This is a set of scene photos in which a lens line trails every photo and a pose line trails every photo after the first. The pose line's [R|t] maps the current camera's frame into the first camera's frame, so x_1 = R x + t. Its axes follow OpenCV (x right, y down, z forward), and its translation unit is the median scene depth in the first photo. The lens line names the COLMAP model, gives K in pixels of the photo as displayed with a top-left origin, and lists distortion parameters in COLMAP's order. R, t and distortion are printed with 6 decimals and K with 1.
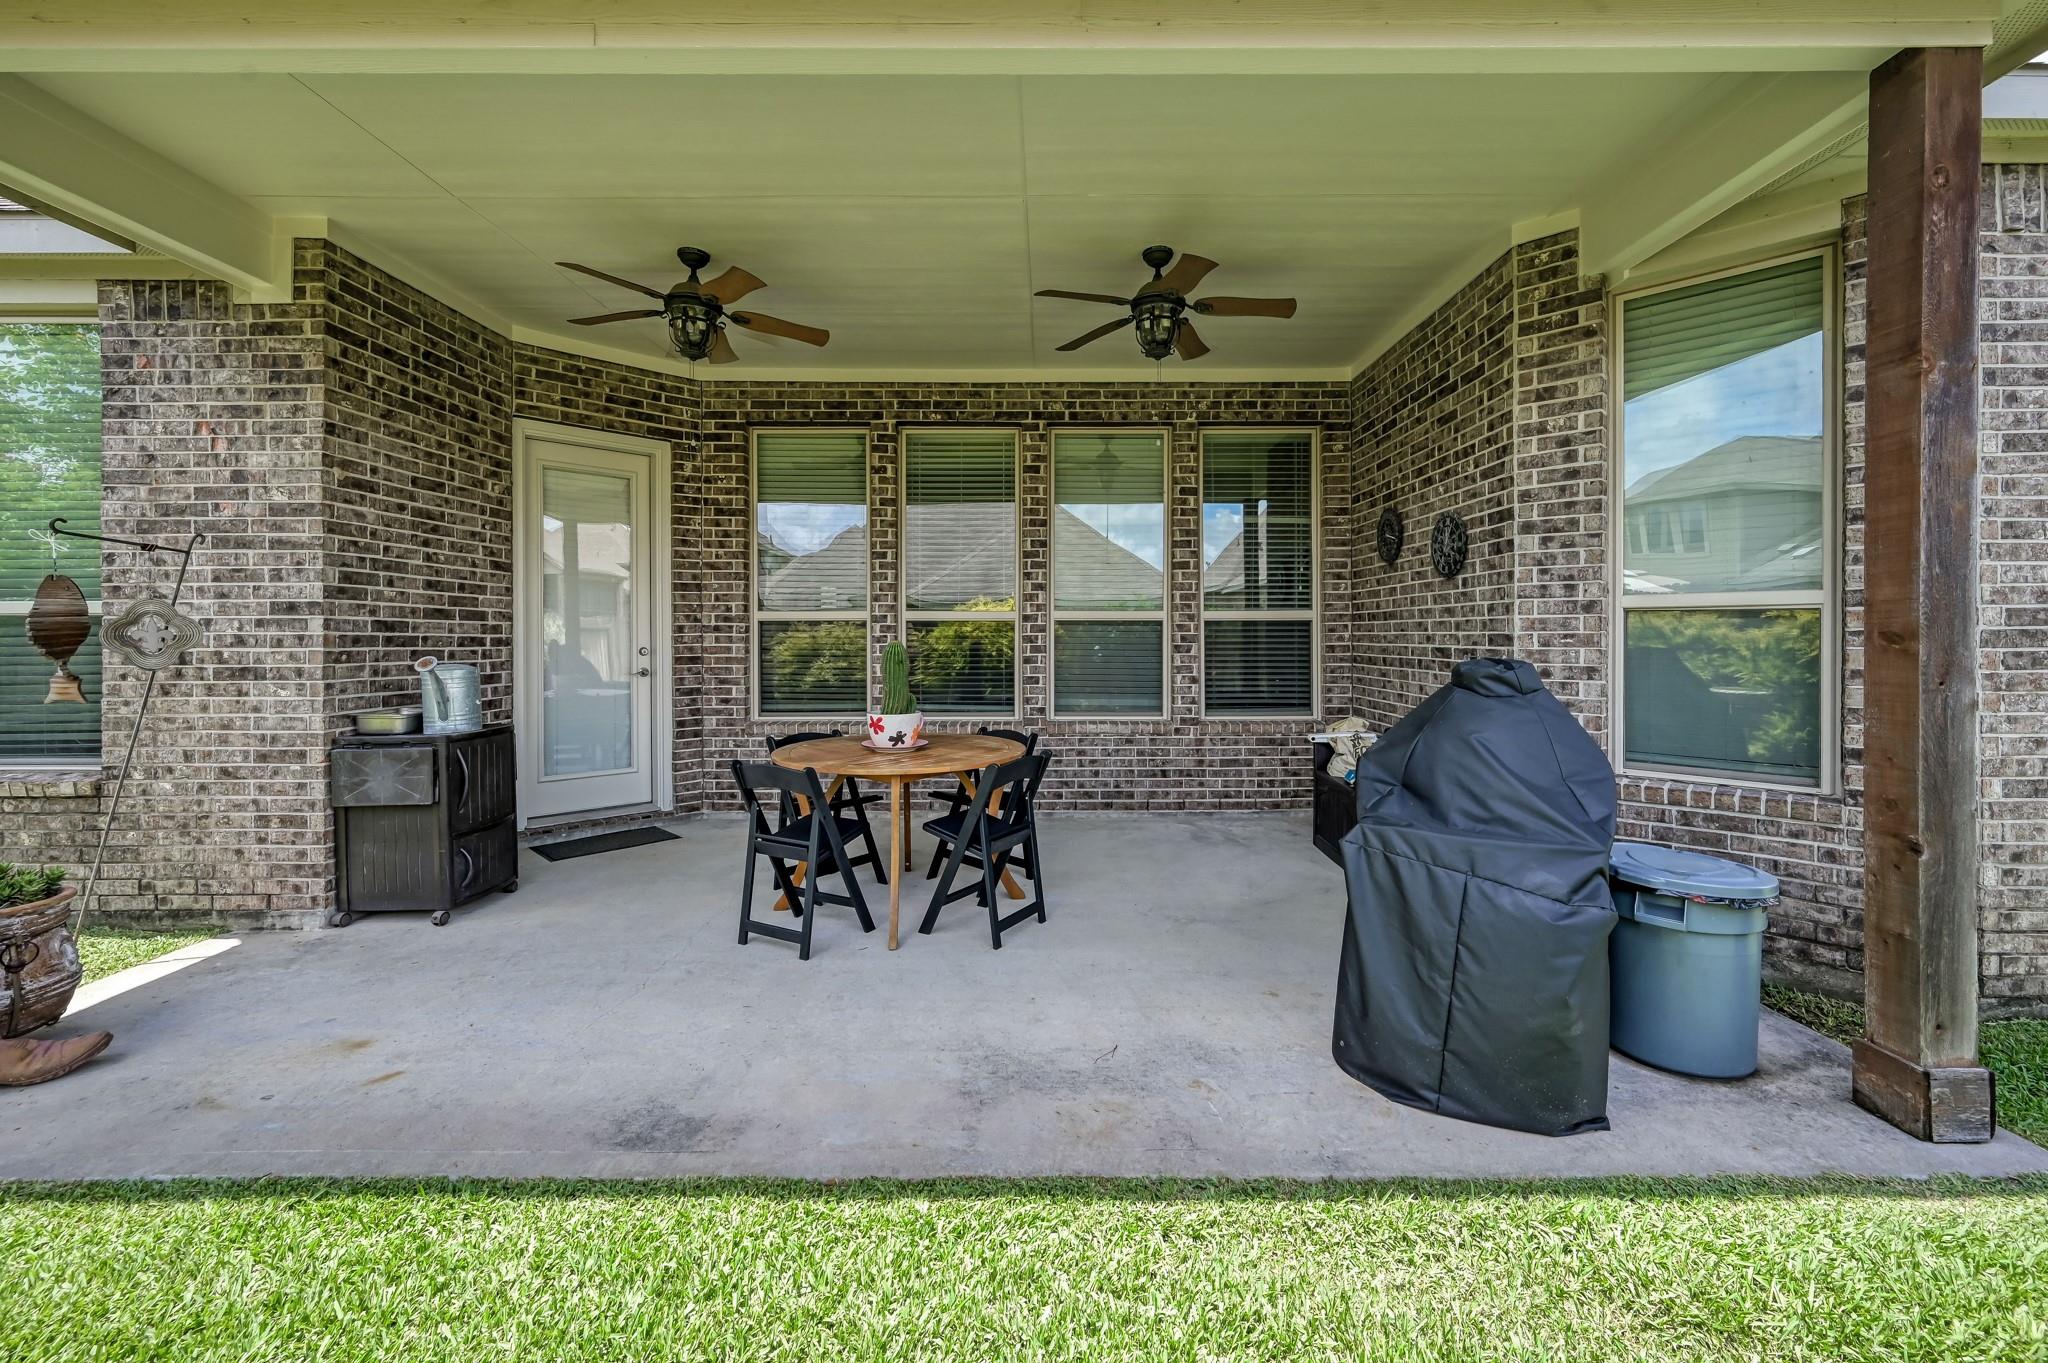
lens RADIAL K [[800.5, 0, 1047.4], [0, 800.5, 636.7], [0, 0, 1]] dist [0.009271, -0.000024]
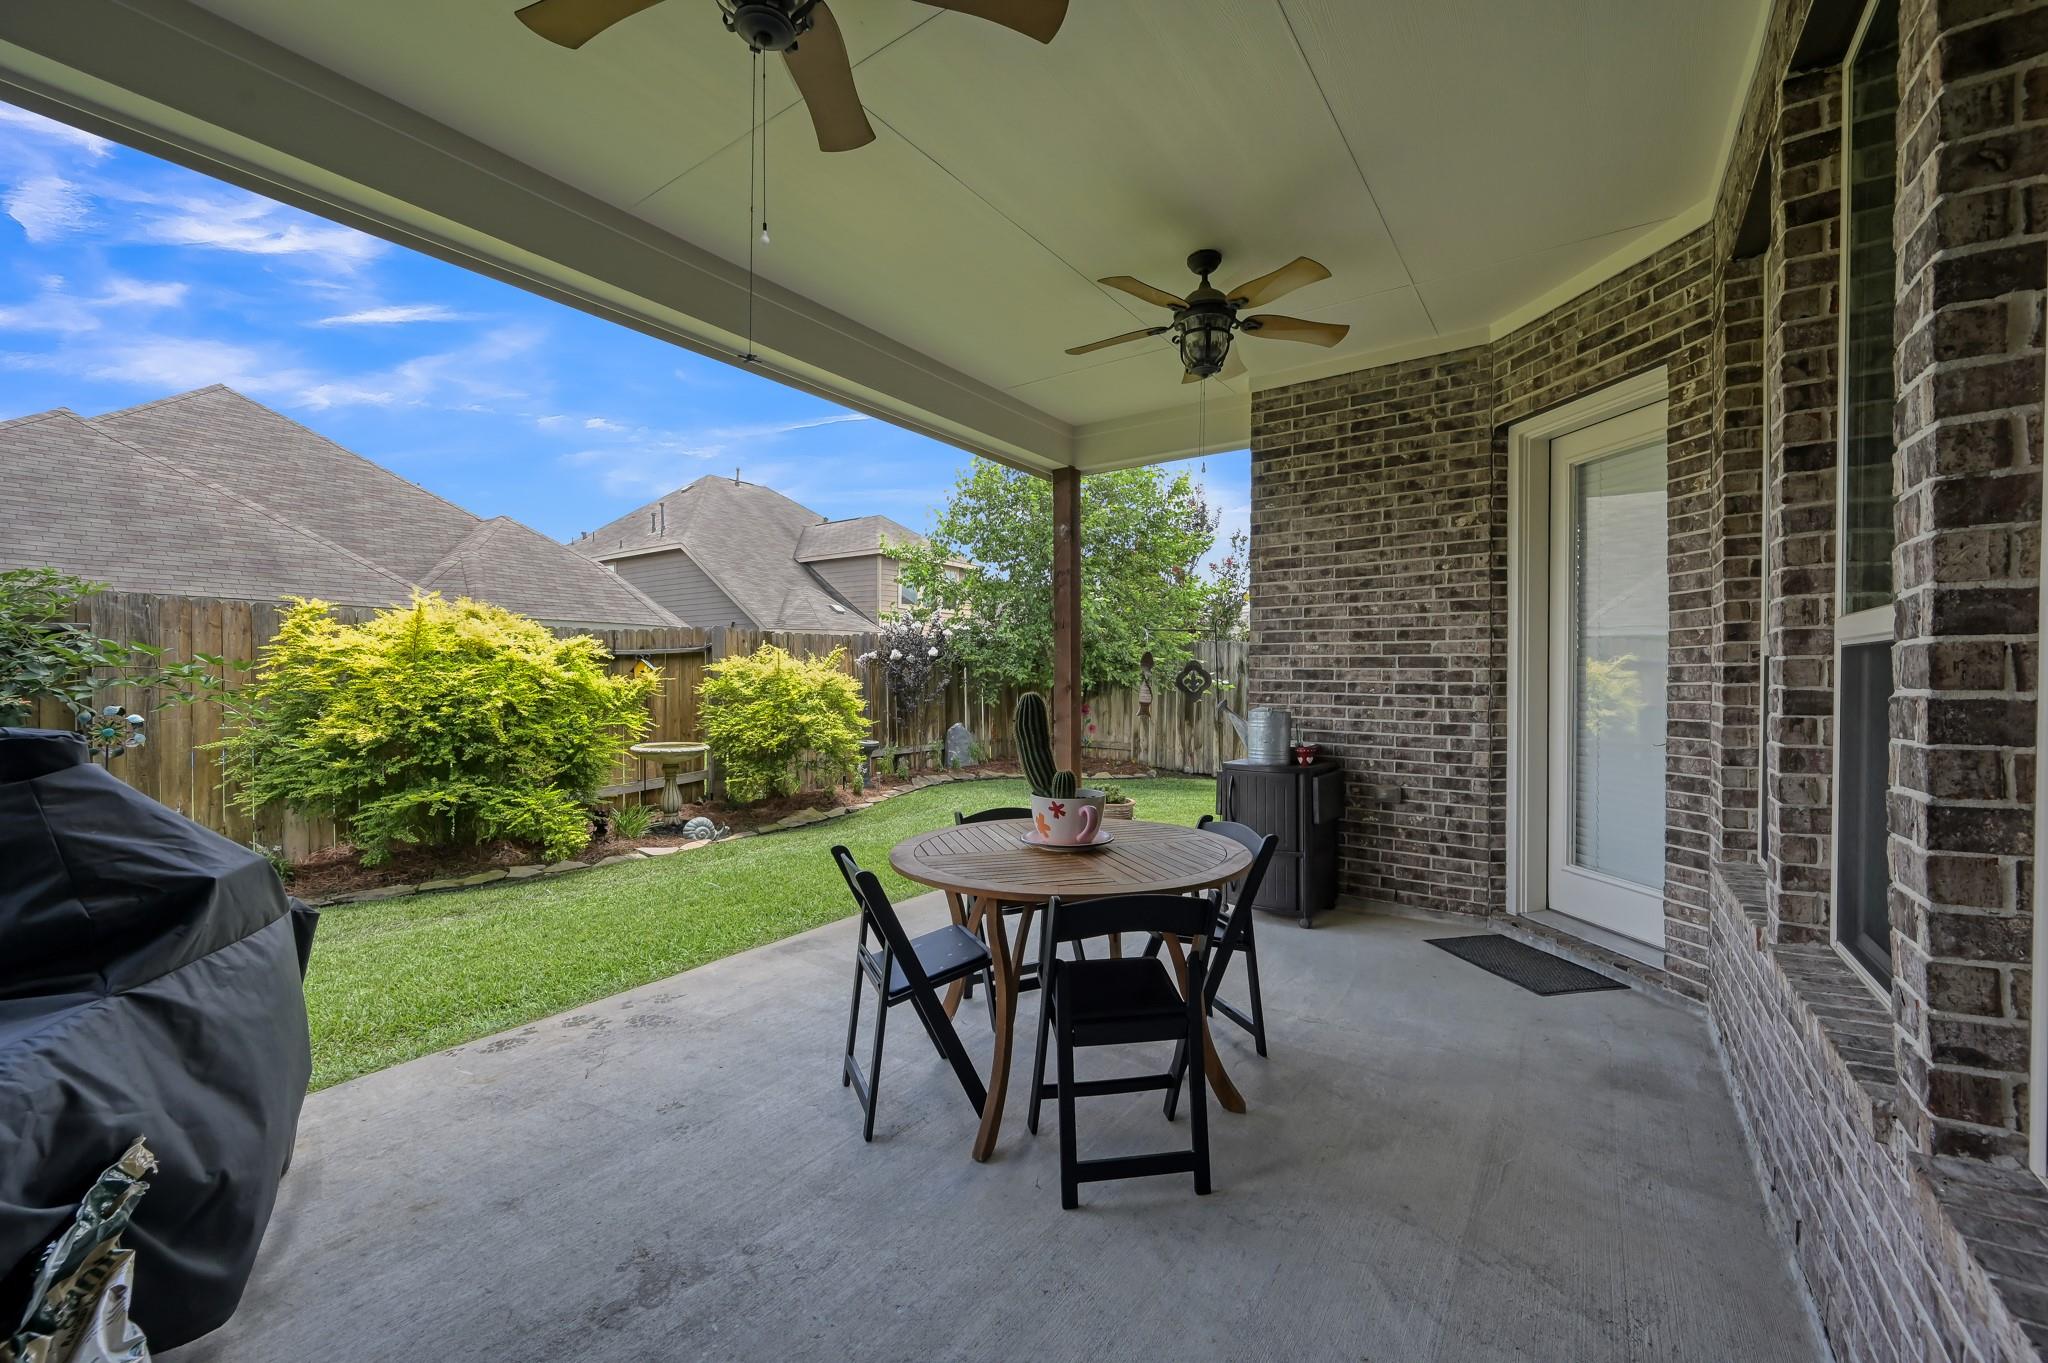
lens RADIAL K [[800.5, 0, 1021.9], [0, 800.5, 684.8], [0, 0, 1]] dist [0.009271, -0.000024]
pose [[-0.562235, 0.008545, -0.826933, 0.375067], [-0.002884, 0.999920, 0.012294, -0.009888], [0.826972, 0.009296, -0.562166, 1.189975]]
